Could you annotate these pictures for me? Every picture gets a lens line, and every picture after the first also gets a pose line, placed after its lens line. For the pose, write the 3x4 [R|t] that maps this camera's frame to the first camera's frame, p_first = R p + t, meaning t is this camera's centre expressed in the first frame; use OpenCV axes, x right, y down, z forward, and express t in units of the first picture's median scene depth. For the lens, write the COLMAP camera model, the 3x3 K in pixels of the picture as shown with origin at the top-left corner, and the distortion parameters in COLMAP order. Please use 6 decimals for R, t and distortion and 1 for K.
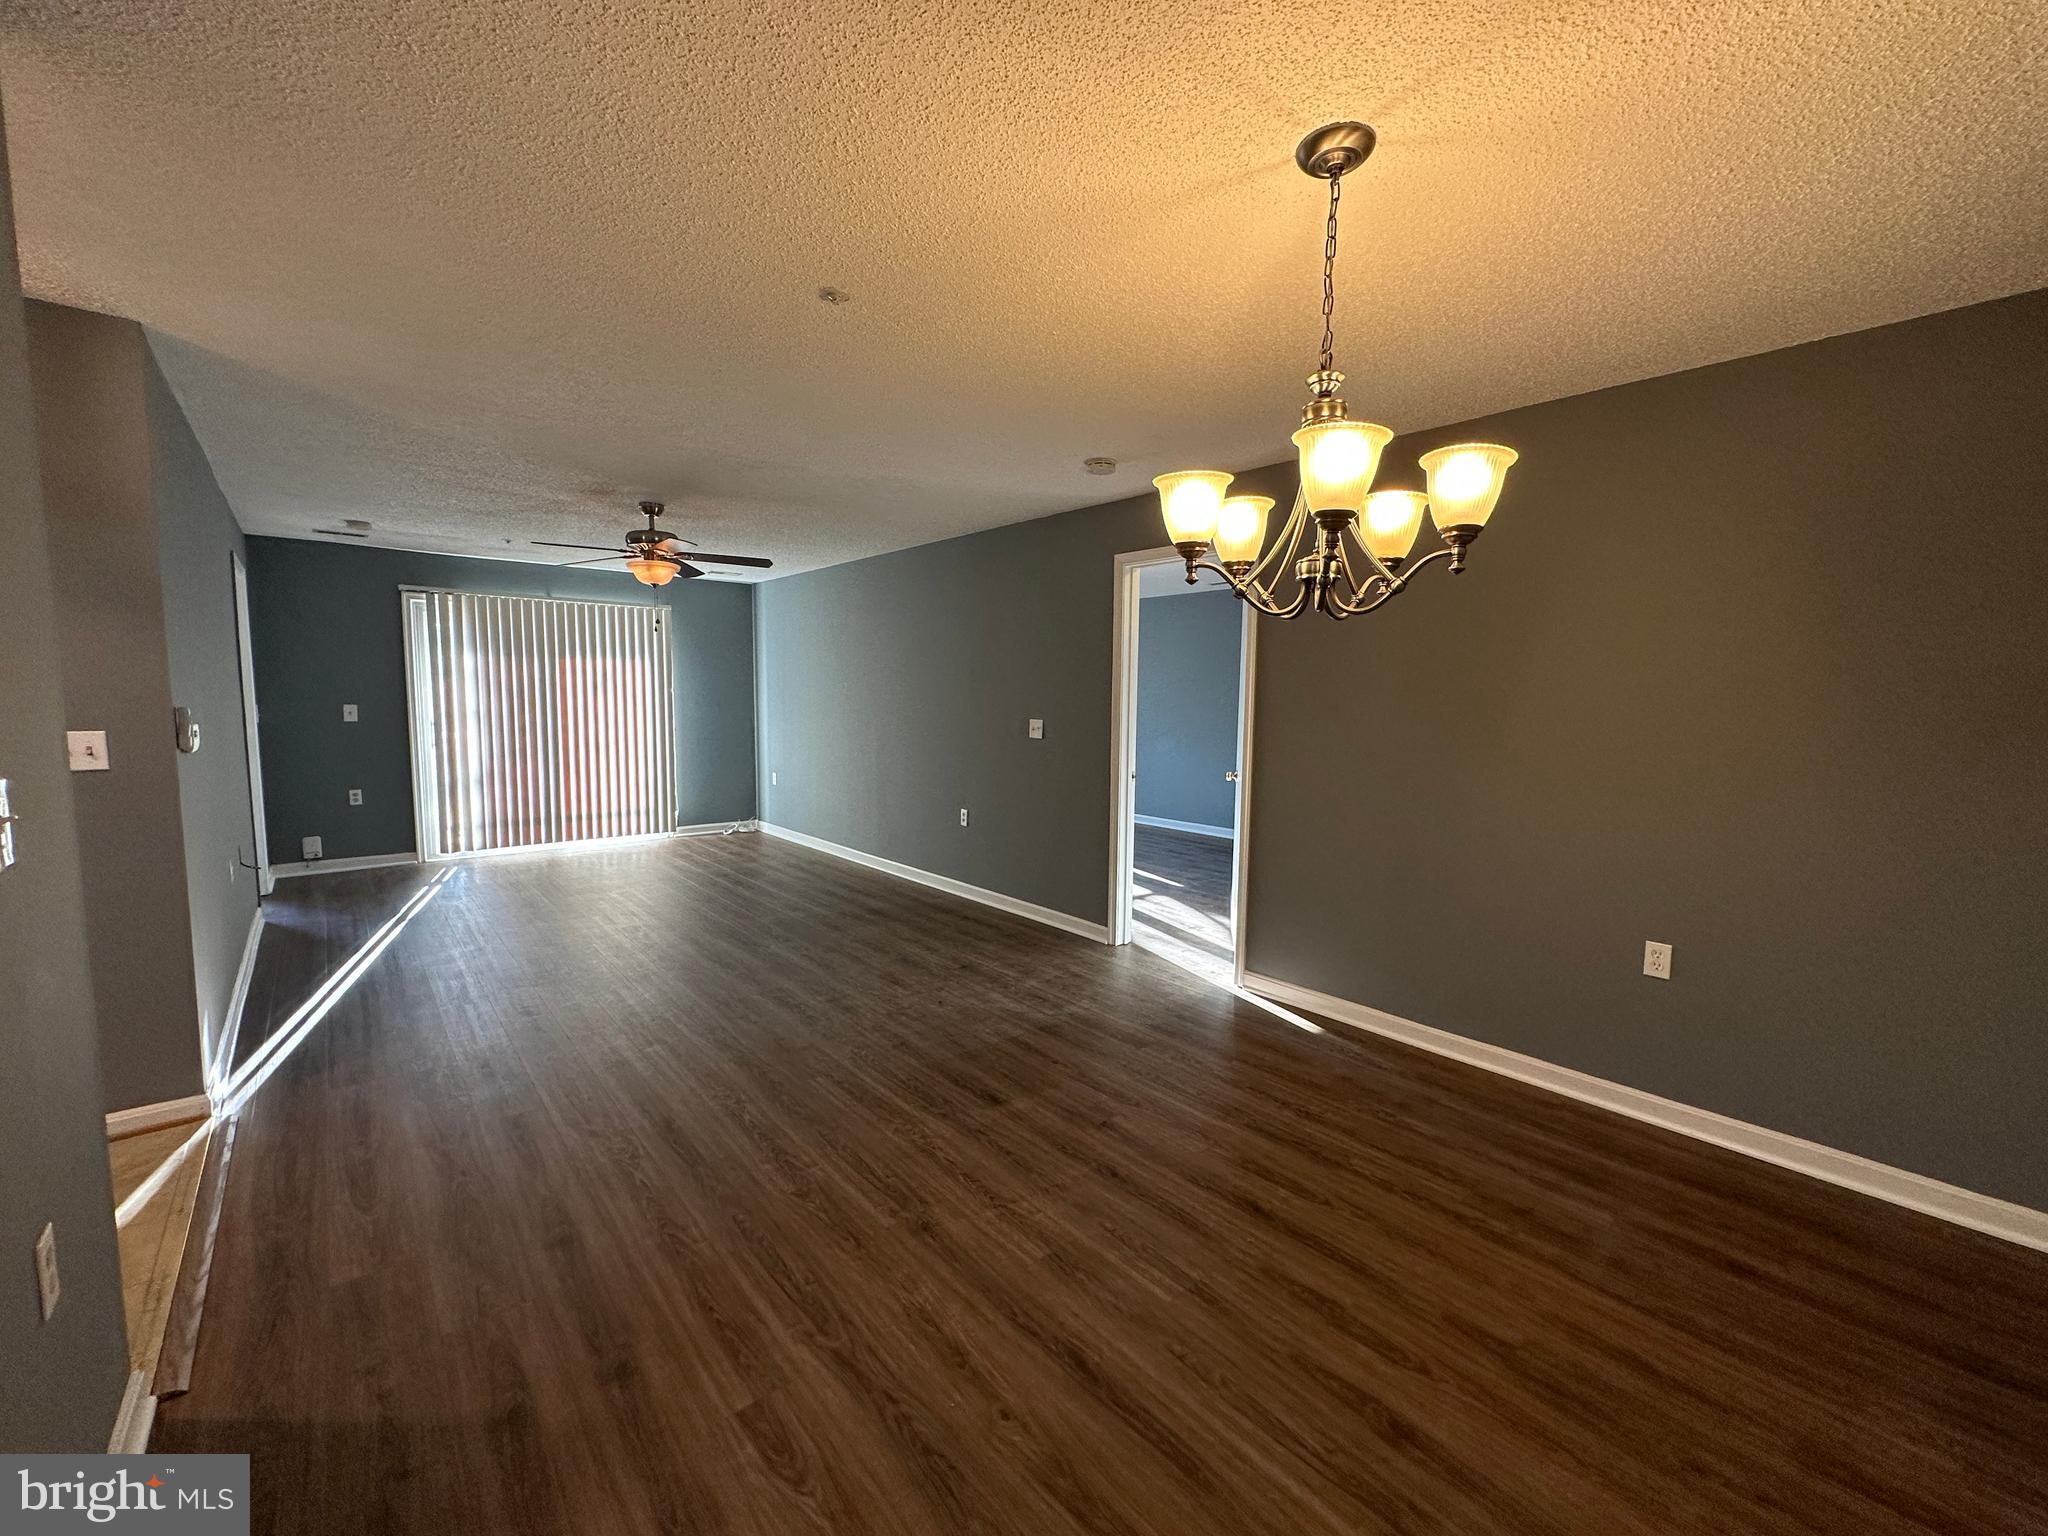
lens RADIAL K [[814.8, 0, 1026.2], [0, 814.8, 767.5], [0, 0, 1]] dist [0.001639, 0.000226]
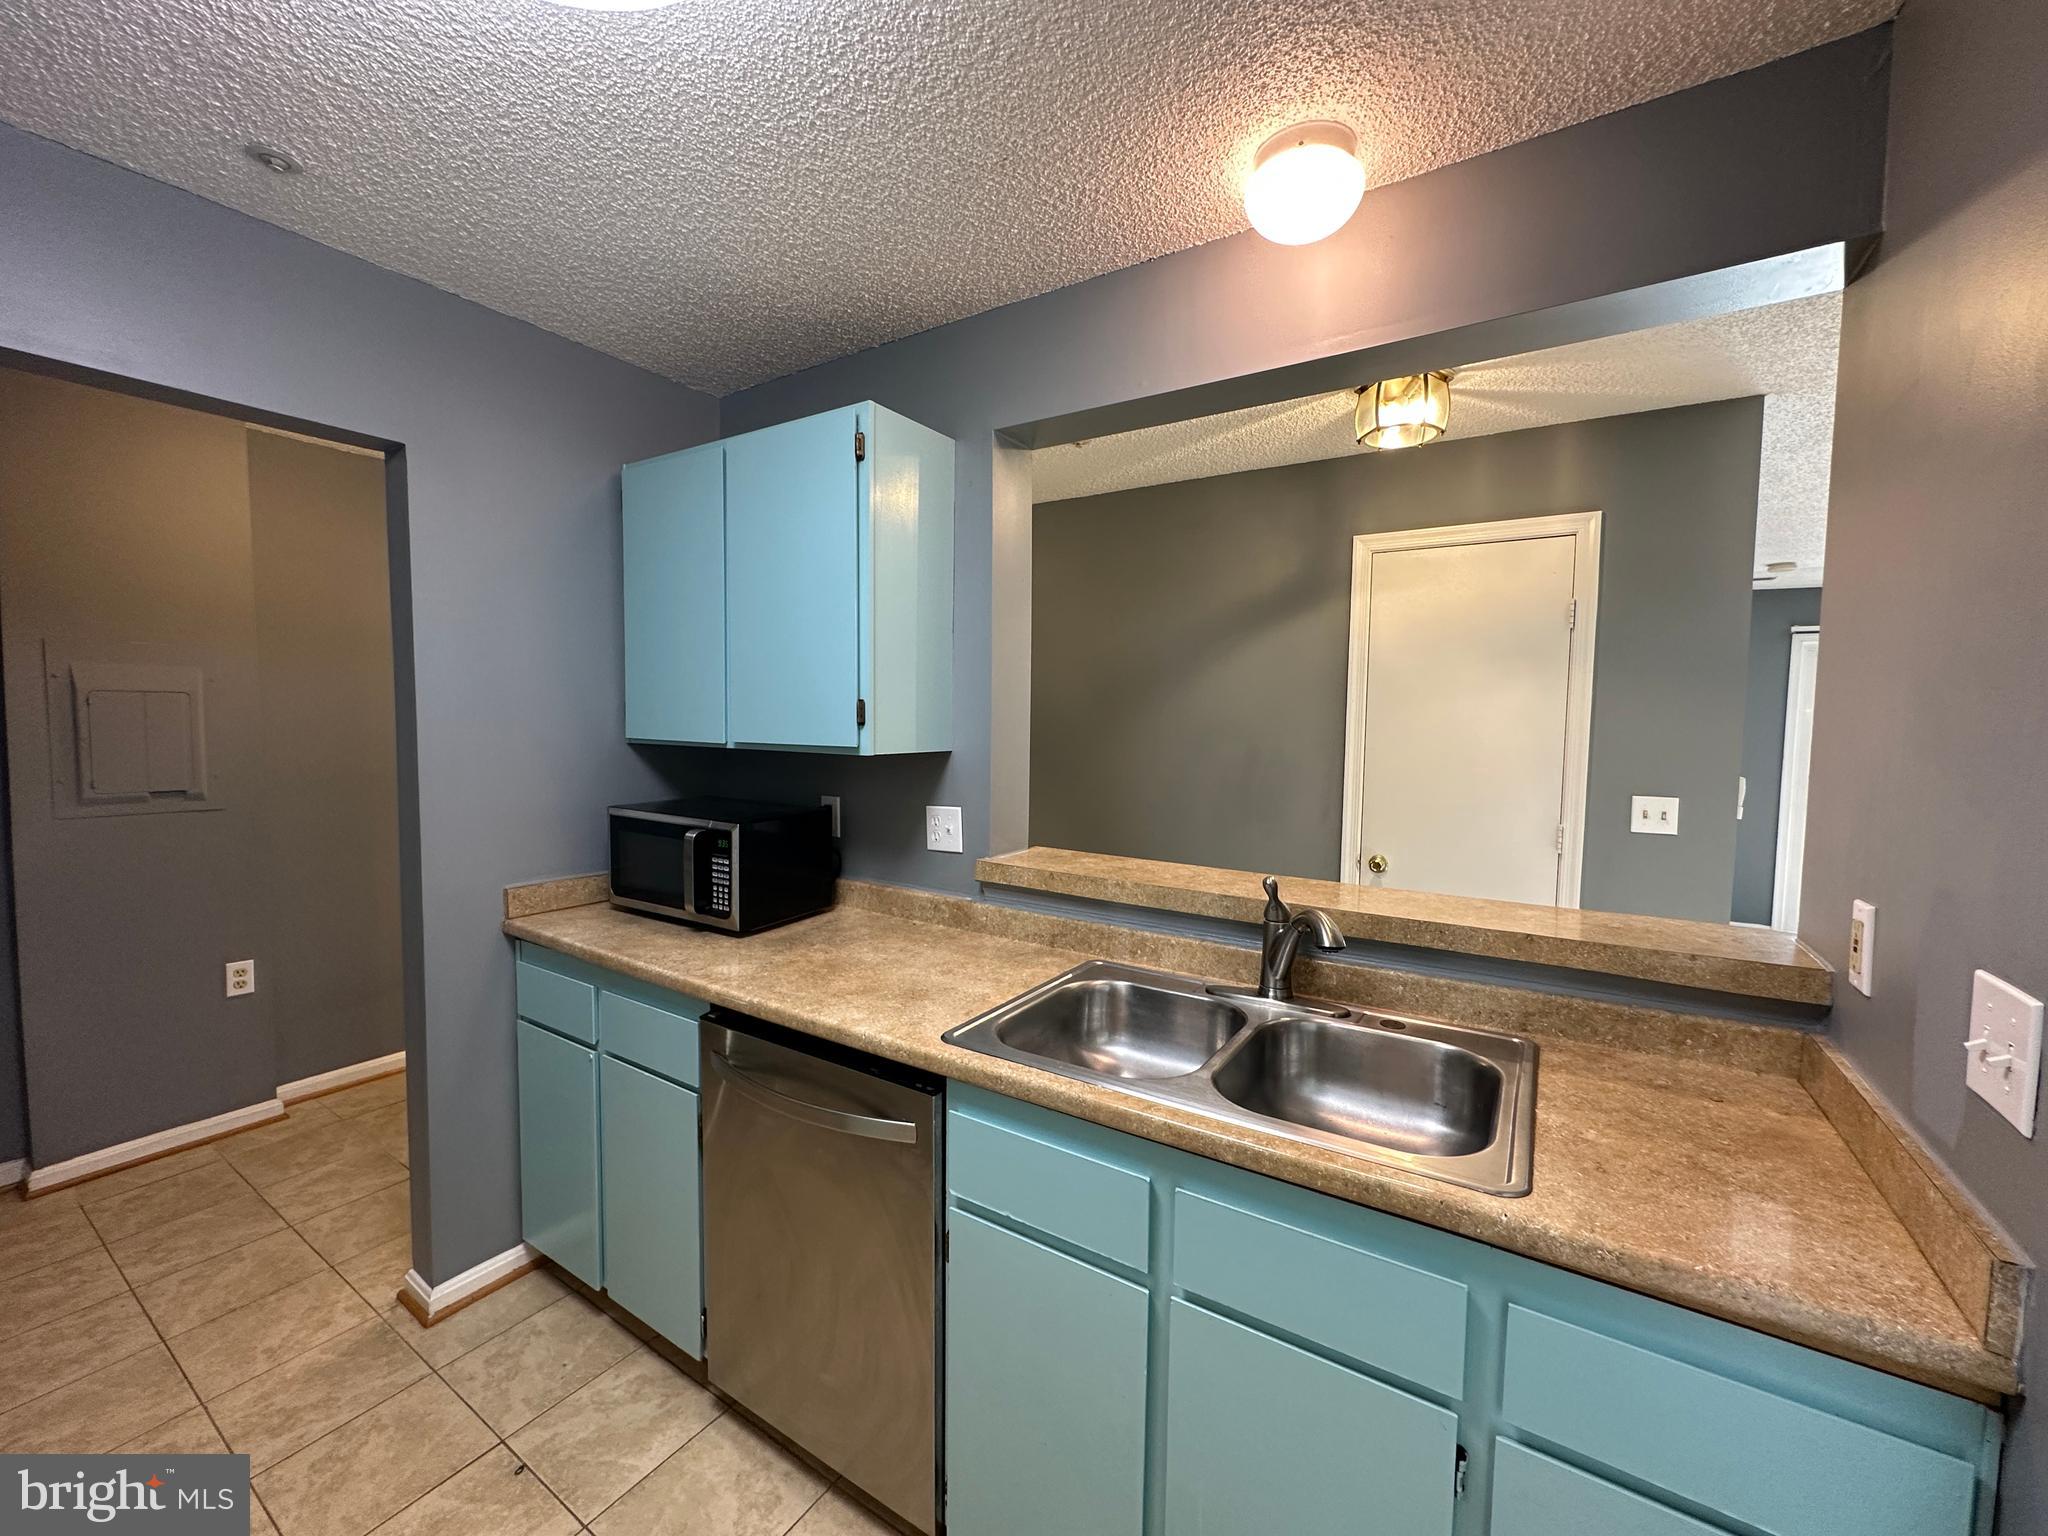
lens RADIAL K [[817.7, 0, 1024.0], [0, 817.7, 768.0], [0, 0, 1]] dist [-0.001621, 0.000519]
pose [[0.276903, 0.052746, -0.959449, -0.314790], [-0.099433, 0.994705, 0.025987, -0.023662], [0.955739, 0.088205, 0.280681, -0.090819]]
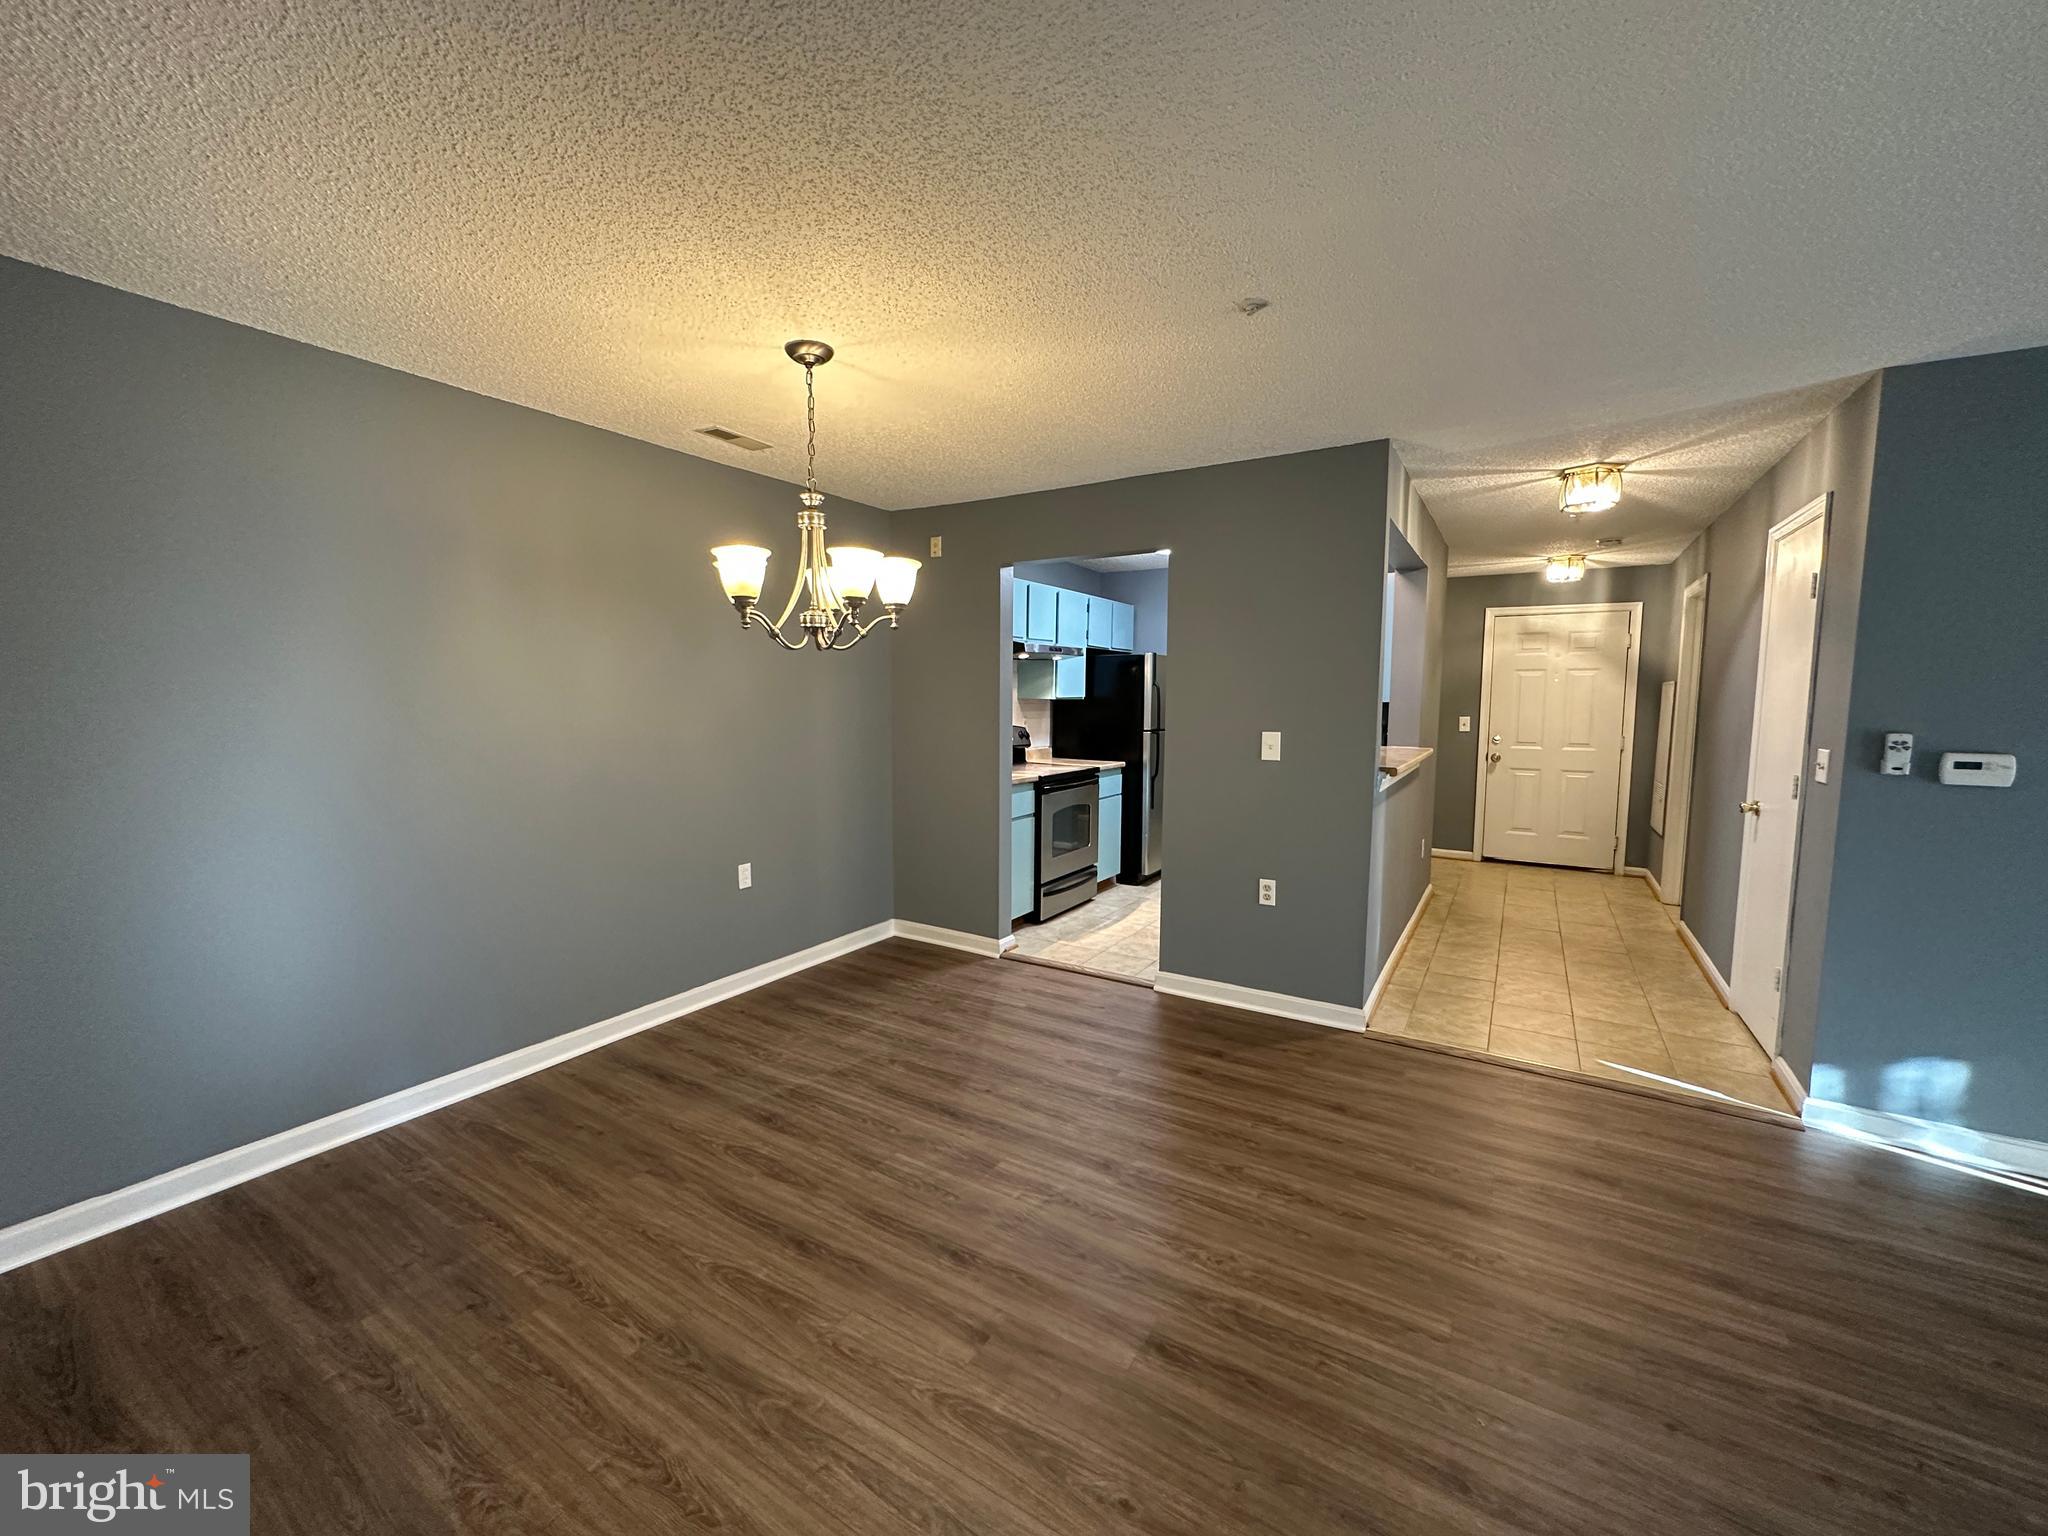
lens RADIAL K [[813.4, 0, 1024.0], [0, 813.4, 768.0], [0, 0, 1]] dist [-0.001735, 0.000050]
pose [[-0.954086, 0.009172, -0.299391, 0.260143], [-0.045403, 0.983553, 0.174819, -0.149047], [0.296070, 0.180385, -0.937978, 1.545773]]
